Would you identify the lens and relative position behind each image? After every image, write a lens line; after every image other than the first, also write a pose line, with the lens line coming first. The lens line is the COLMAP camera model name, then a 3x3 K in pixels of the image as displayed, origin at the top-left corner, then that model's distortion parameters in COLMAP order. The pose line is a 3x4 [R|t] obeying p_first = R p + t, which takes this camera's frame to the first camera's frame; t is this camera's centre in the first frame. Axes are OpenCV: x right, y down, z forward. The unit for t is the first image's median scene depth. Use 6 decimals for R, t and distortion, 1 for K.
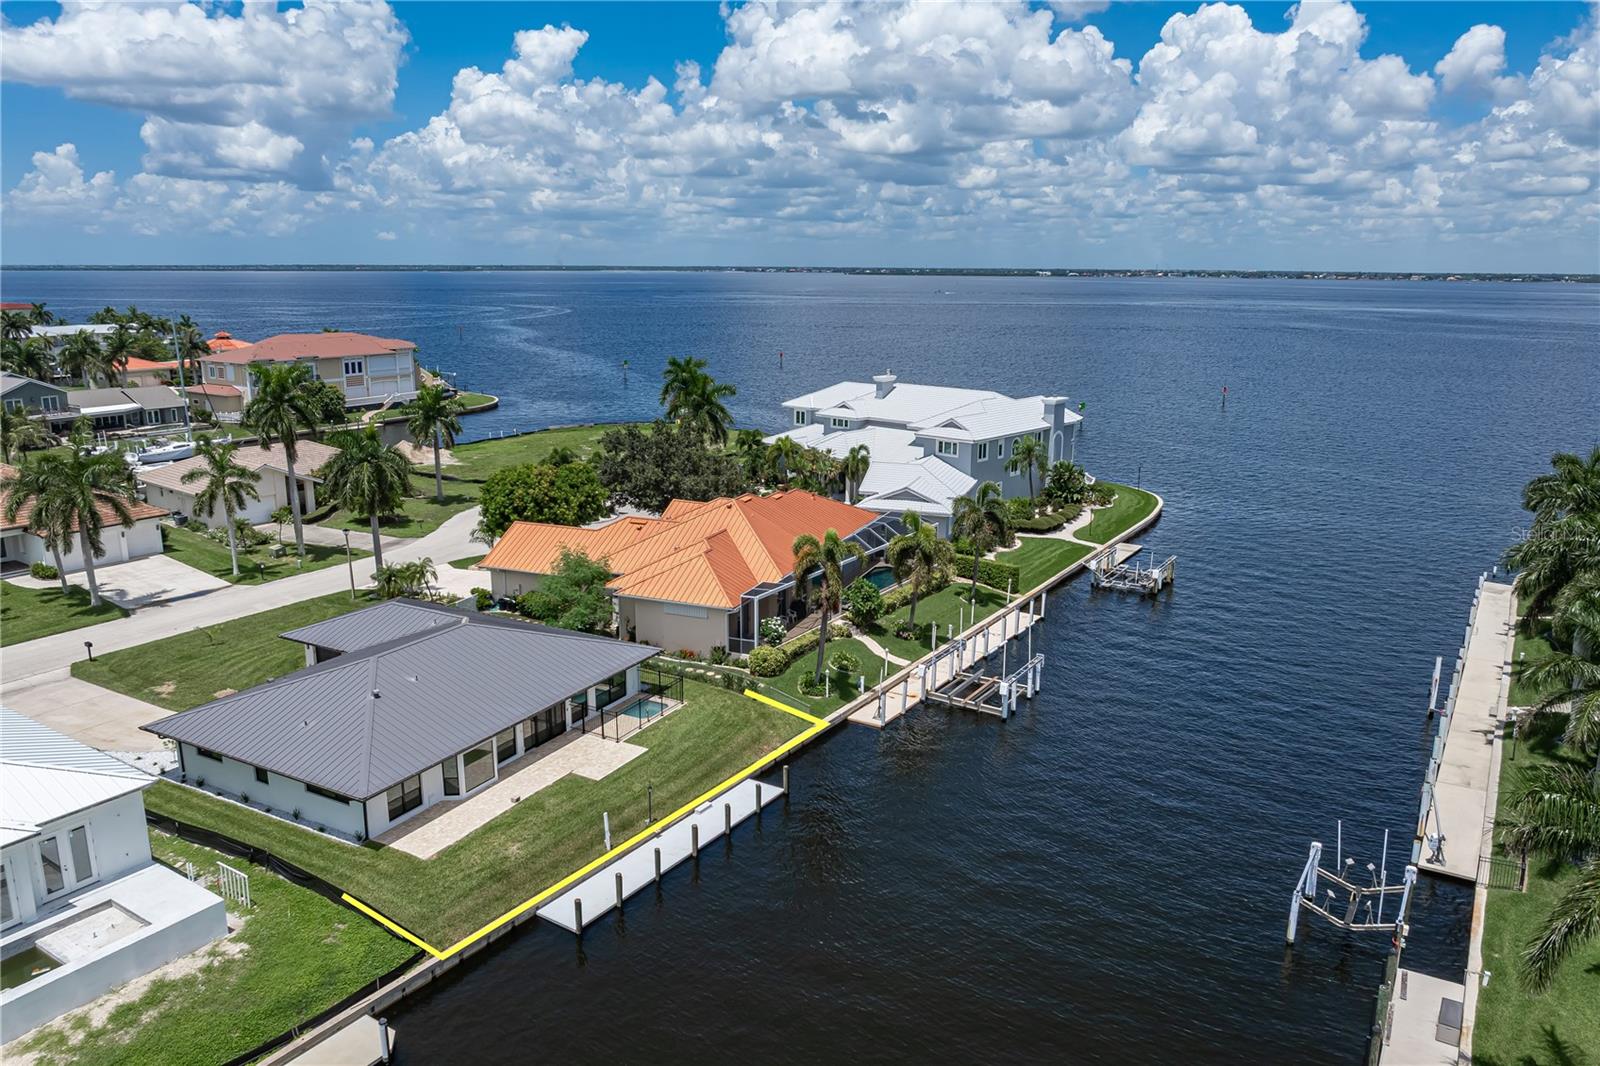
lens RADIAL K [[1147.0, 0, 800.0], [0, 1147.0, 533.0], [0, 0, 1]] dist [-0.011896, -0.007108]
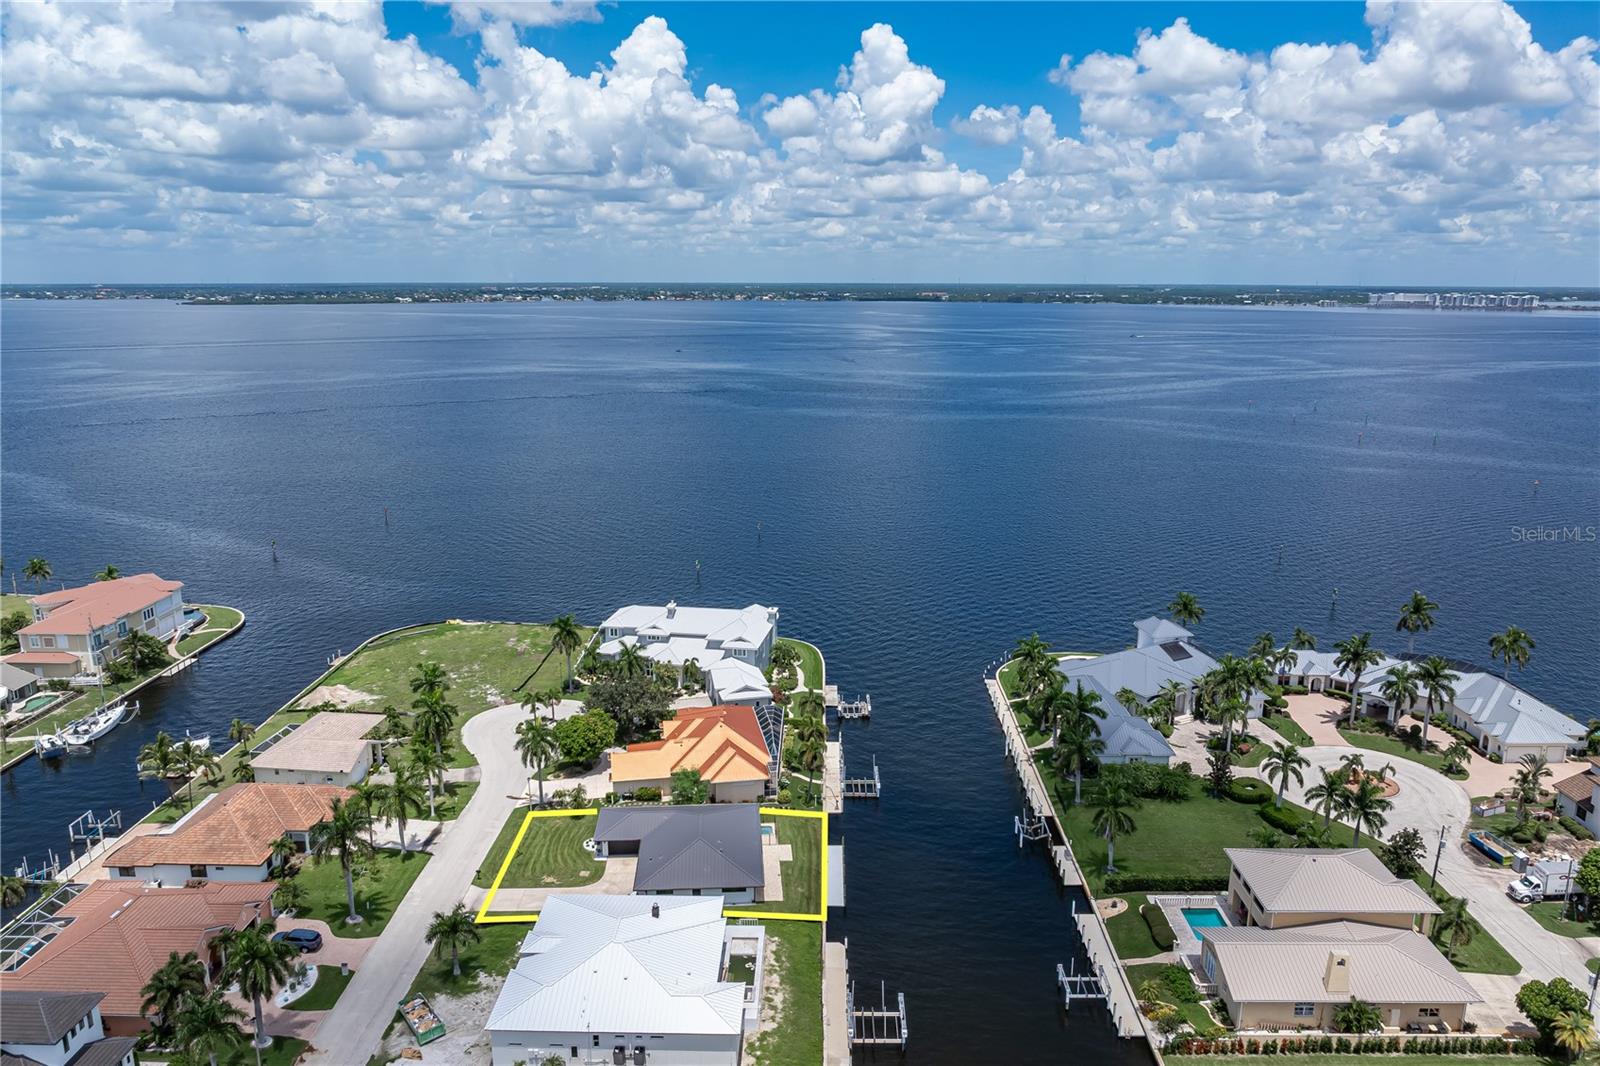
lens RADIAL K [[1147.0, 0, 800.0], [0, 1147.0, 533.0], [0, 0, 1]] dist [-0.011896, -0.007108]
pose [[0.853622, -0.131154, 0.504111, -0.985857], [0.131603, 0.990688, 0.034899, -0.444831], [-0.503994, 0.036552, 0.862934, -0.948327]]
